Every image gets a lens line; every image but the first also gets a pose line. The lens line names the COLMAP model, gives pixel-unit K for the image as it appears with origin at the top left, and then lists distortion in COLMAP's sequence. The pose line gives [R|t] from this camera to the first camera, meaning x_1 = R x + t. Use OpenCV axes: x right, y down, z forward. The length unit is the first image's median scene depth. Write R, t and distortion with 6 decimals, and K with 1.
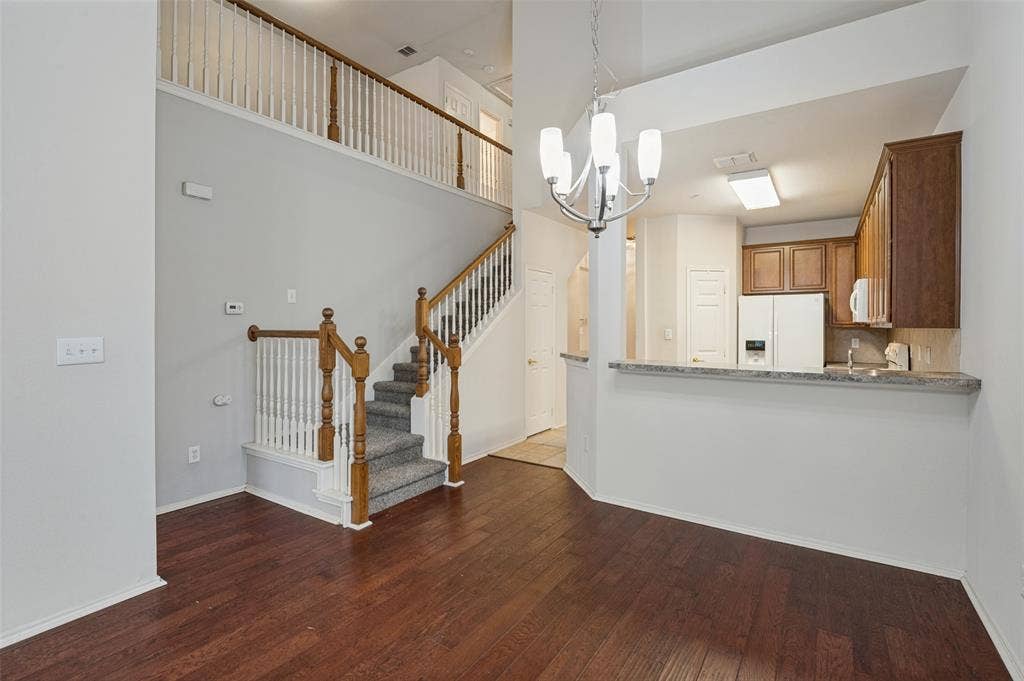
lens RADIAL K [[472.4, 0, 512.4], [0, 472.4, 326.4], [0, 0, 1]] dist [-0.009198, -0.001651]
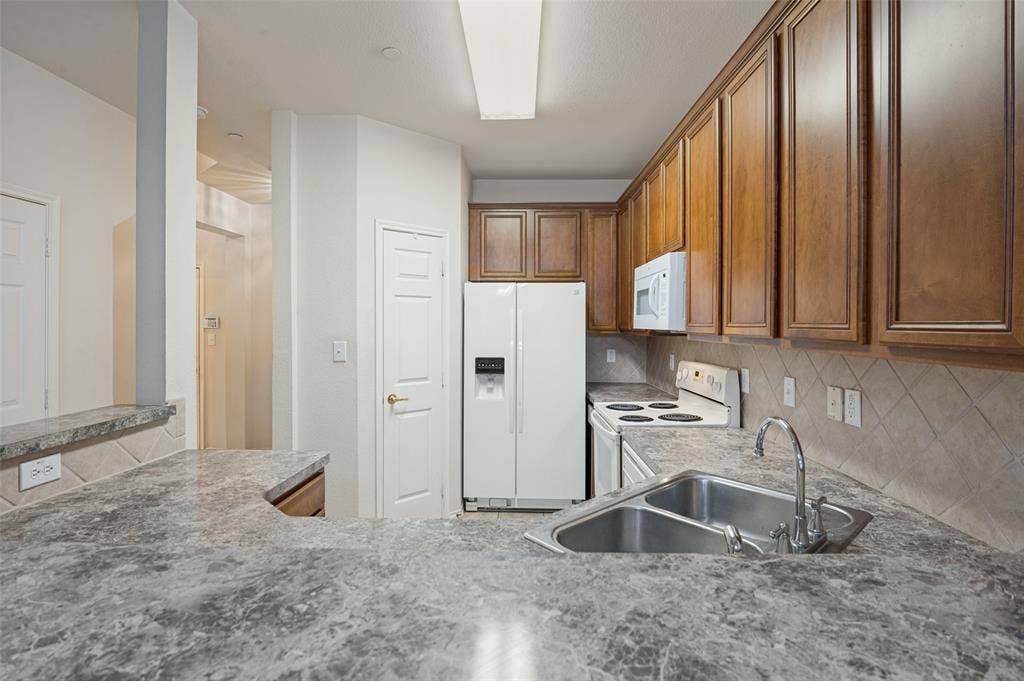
lens RADIAL K [[472.4, 0, 510.8], [0, 472.4, 332.2], [0, 0, 1]] dist [-0.009198, -0.001651]
pose [[0.841062, -0.006412, 0.540901, 0.212206], [-0.001391, 0.999901, 0.014016, -0.010112], [-0.540937, -0.012541, 0.840970, 0.477919]]
